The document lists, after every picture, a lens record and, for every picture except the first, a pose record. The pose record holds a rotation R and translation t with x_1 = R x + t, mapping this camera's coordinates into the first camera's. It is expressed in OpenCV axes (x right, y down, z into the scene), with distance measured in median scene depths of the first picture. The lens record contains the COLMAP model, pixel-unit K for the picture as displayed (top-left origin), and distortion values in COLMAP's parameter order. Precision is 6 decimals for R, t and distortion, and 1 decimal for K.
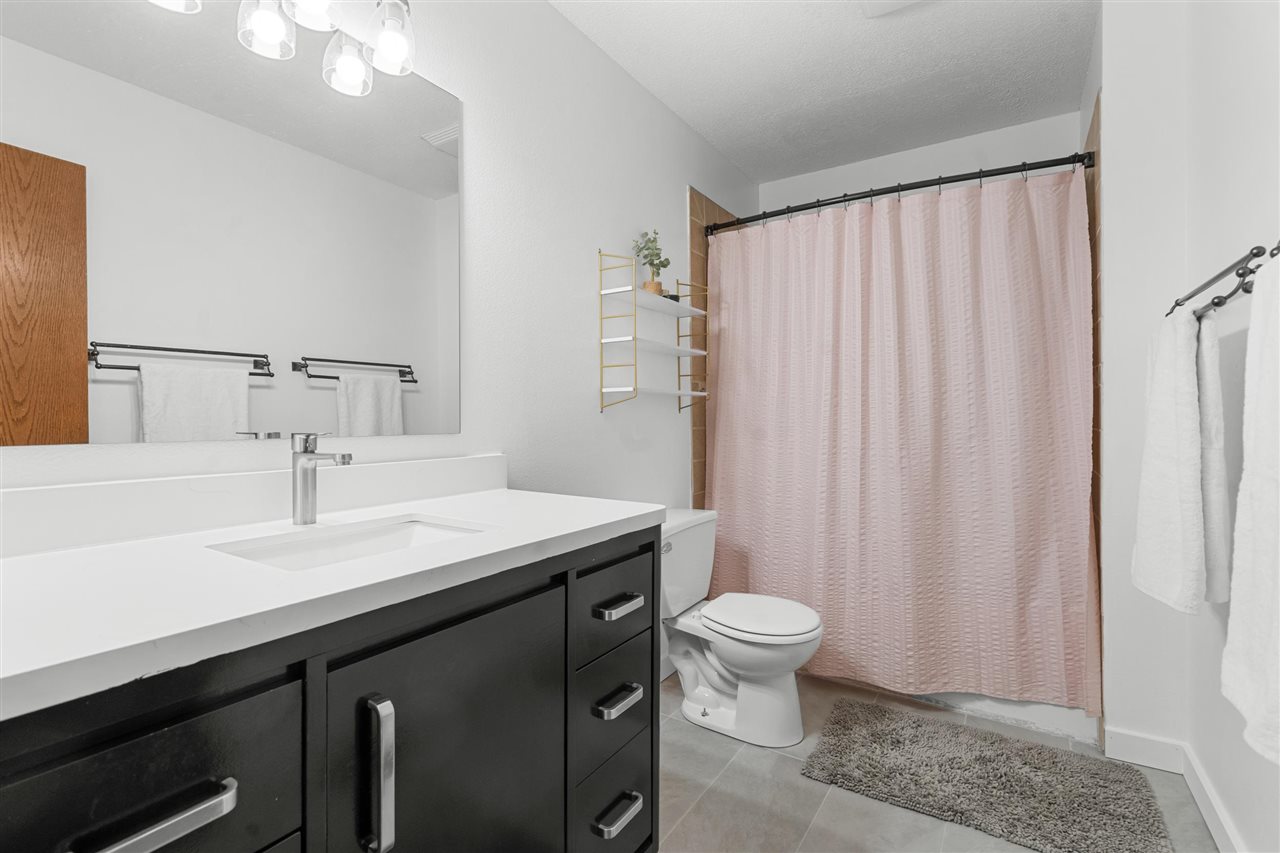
lens RADIAL K [[595.3, 0, 628.6], [0, 595.3, 417.5], [0, 0, 1]] dist [-0.004515, 0.002523]
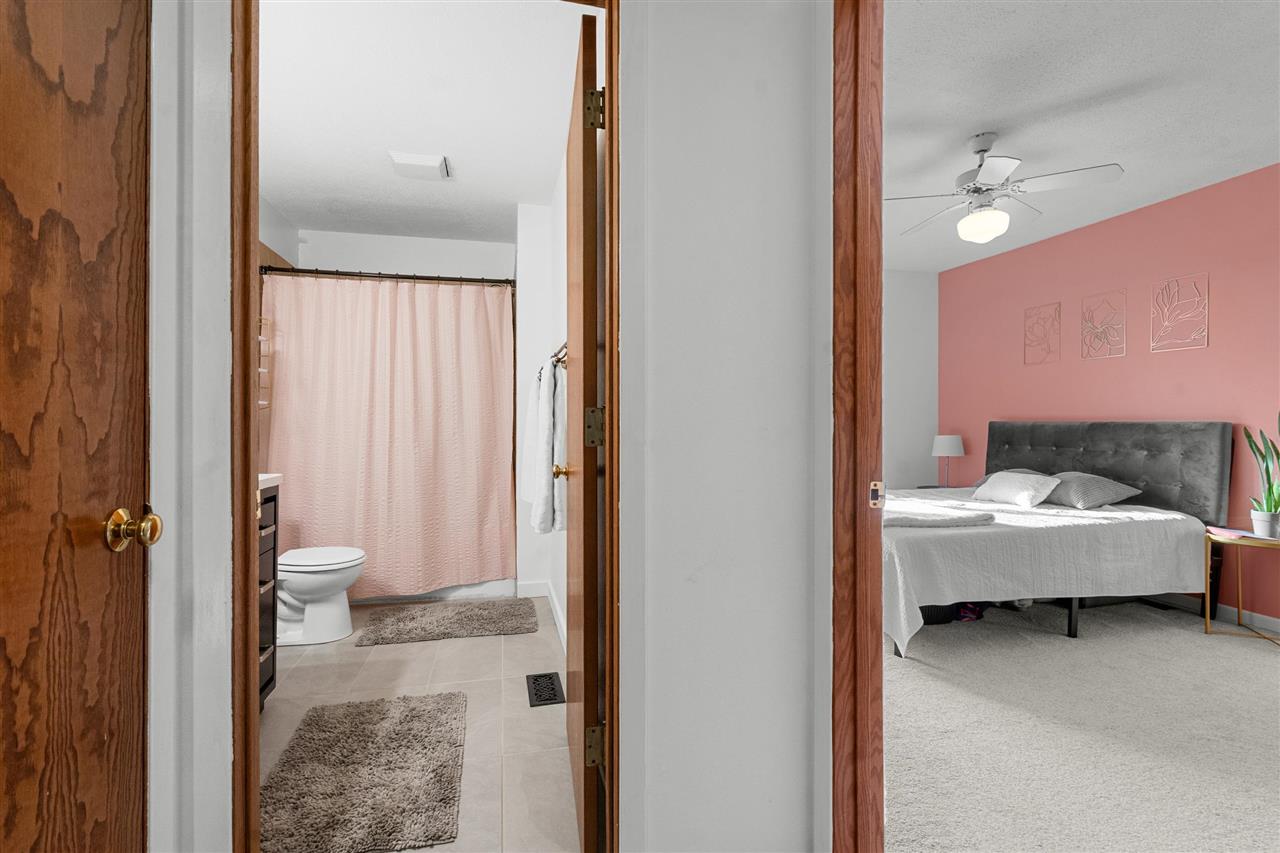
lens RADIAL K [[595.3, 0, 638.2], [0, 595.3, 425.2], [0, 0, 1]] dist [-0.004515, 0.002523]
pose [[0.688513, 0.004224, 0.725212, -0.299033], [-0.003093, 0.999991, -0.002889, 0.012300], [-0.725218, -0.000254, 0.688520, -0.556751]]
